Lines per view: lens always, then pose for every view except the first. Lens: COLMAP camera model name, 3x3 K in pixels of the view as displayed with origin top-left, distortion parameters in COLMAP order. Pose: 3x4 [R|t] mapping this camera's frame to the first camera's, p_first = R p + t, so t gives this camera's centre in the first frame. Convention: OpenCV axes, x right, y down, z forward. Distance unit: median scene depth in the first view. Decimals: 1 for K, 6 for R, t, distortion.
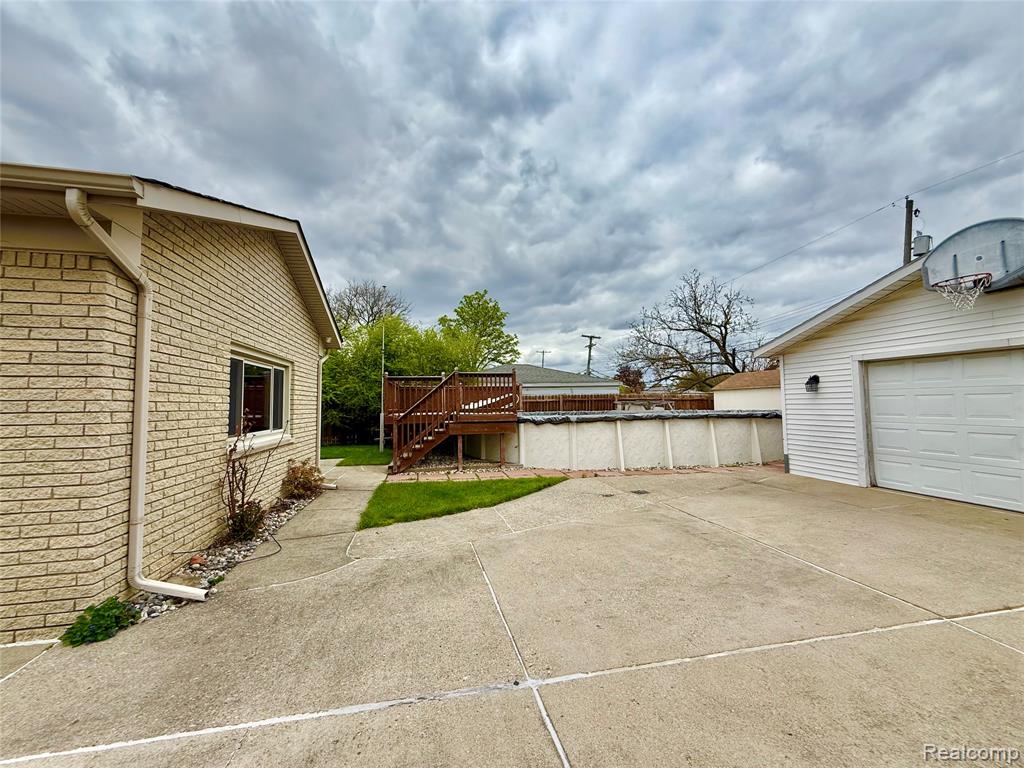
lens RADIAL K [[408.3, 0, 510.8], [0, 408.3, 382.4], [0, 0, 1]] dist [-0.002899, -0.000159]
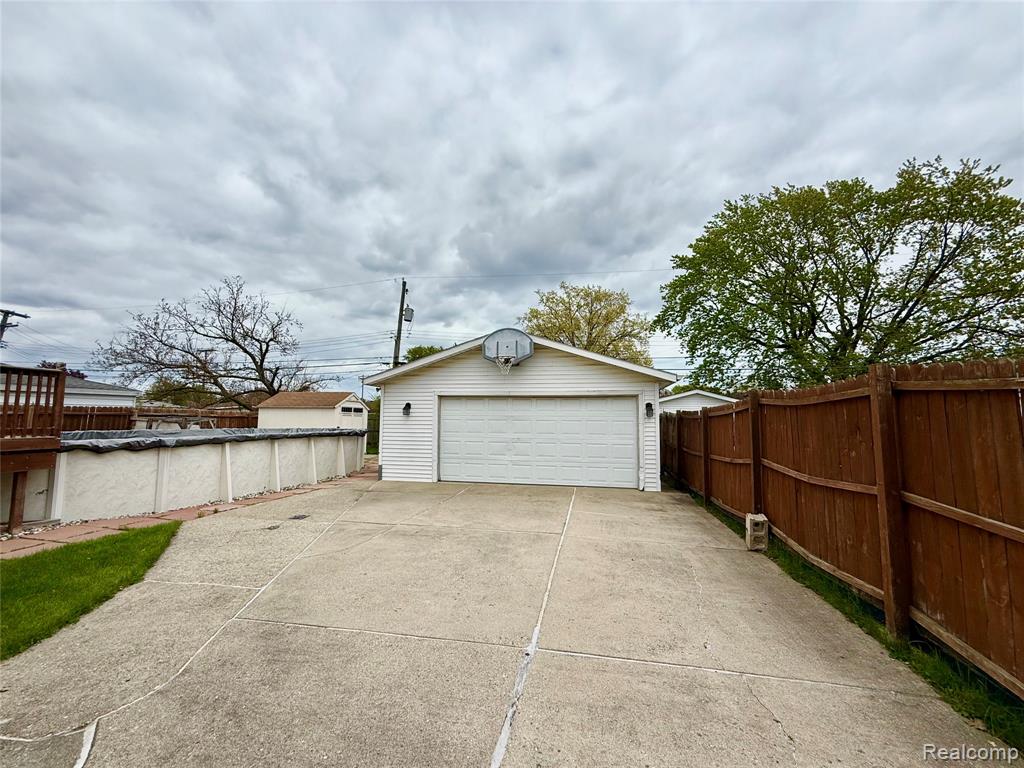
lens RADIAL K [[408.3, 0, 510.8], [0, 408.3, 382.4], [0, 0, 1]] dist [-0.002899, -0.000159]
pose [[0.400833, 0.097358, 0.910963, -0.504227], [-0.060325, 0.994984, -0.079794, 0.003561], [-0.914163, -0.022970, 0.404696, 0.228560]]
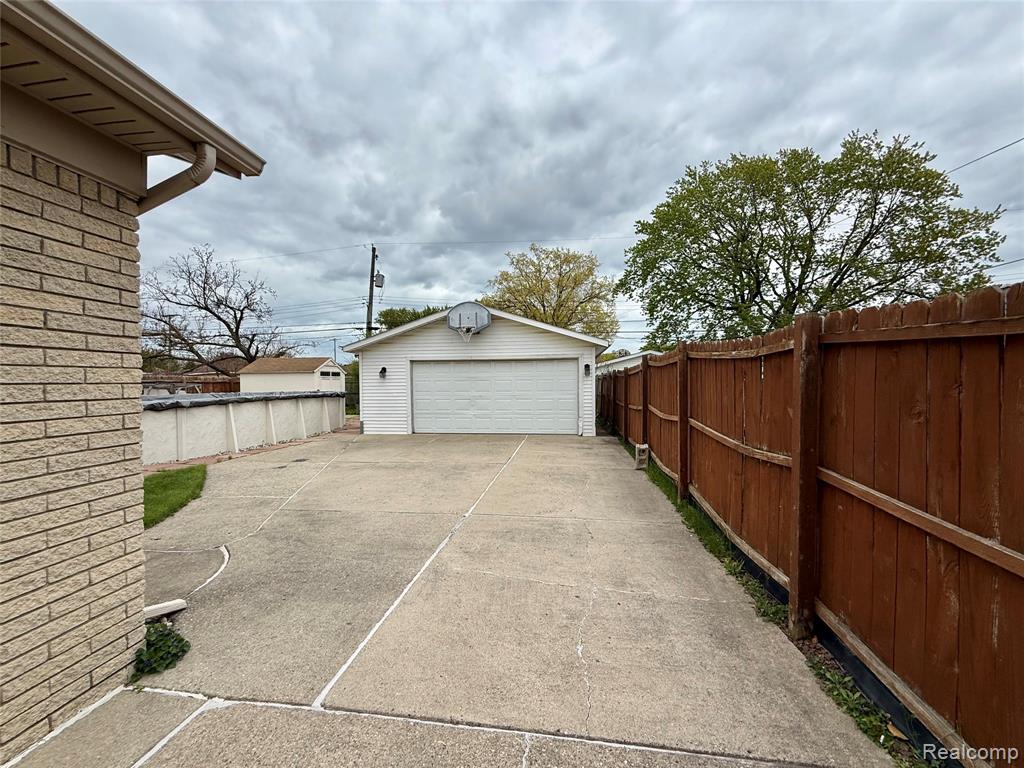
lens RADIAL K [[412.1, 0, 512.0], [0, 412.1, 384.0], [0, 0, 1]] dist [-0.007206, -0.000092]
pose [[0.346172, -0.000360, 0.938171, -0.785822], [-0.043043, 0.998941, 0.016266, 0.000491], [-0.937183, -0.046013, 0.345790, 0.022637]]
